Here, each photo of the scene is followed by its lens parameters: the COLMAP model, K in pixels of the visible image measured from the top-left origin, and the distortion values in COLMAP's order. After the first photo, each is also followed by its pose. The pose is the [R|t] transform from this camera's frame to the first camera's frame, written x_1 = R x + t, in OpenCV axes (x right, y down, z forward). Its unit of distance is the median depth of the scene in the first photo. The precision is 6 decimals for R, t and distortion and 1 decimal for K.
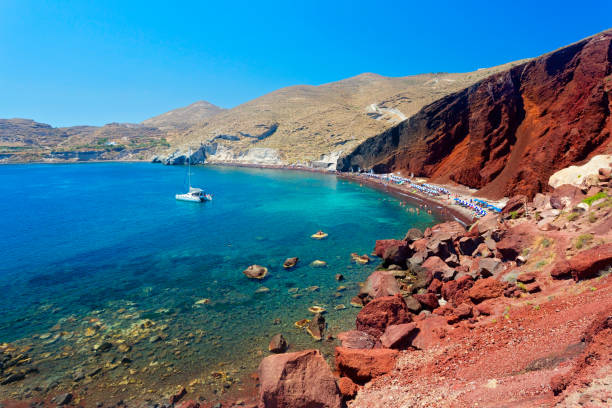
lens RADIAL K [[386.3, 0, 303.9], [0, 386.3, 204.6], [0, 0, 1]] dist [-0.000658, 0.000918]
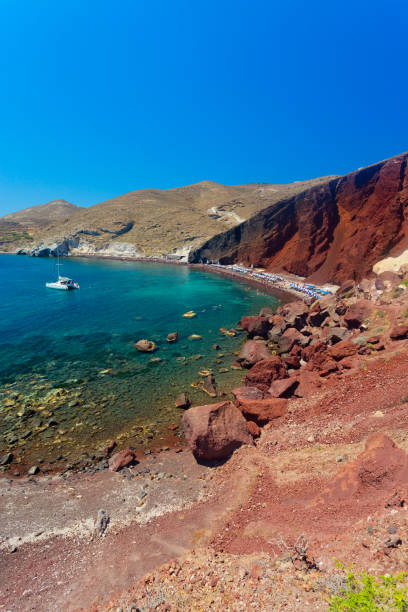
lens RADIAL K [[323.8, 0, 204.3], [0, 323.8, 305.6], [0, 0, 1]] dist [0.000196, 0.000030]
pose [[0.987123, -0.014795, 0.159275, -0.048683], [0.008058, 0.999048, 0.042863, 0.005372], [-0.159758, -0.041028, 0.986303, -0.000630]]
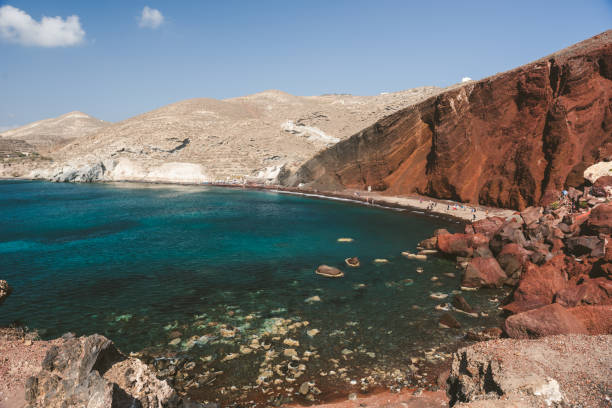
lens RADIAL K [[425.4, 0, 304.1], [0, 425.4, 205.1], [0, 0, 1]] dist [-0.045672, -0.001549]
pose [[0.964819, -0.005792, 0.262851, -0.214360], [0.023182, 0.997737, -0.063109, 0.038152], [-0.261891, 0.066982, 0.962770, 0.017187]]
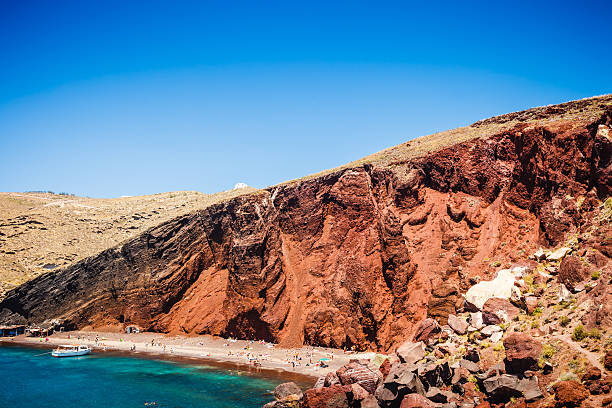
lens RADIAL K [[600.2, 0, 305.9], [0, 600.2, 204.5], [0, 0, 1]] dist [-0.006784, -0.004043]
pose [[0.726483, 0.121890, 0.676288, -0.273848], [0.099646, 0.955056, -0.279174, 0.037630], [-0.679922, 0.270205, 0.681686, 0.104270]]
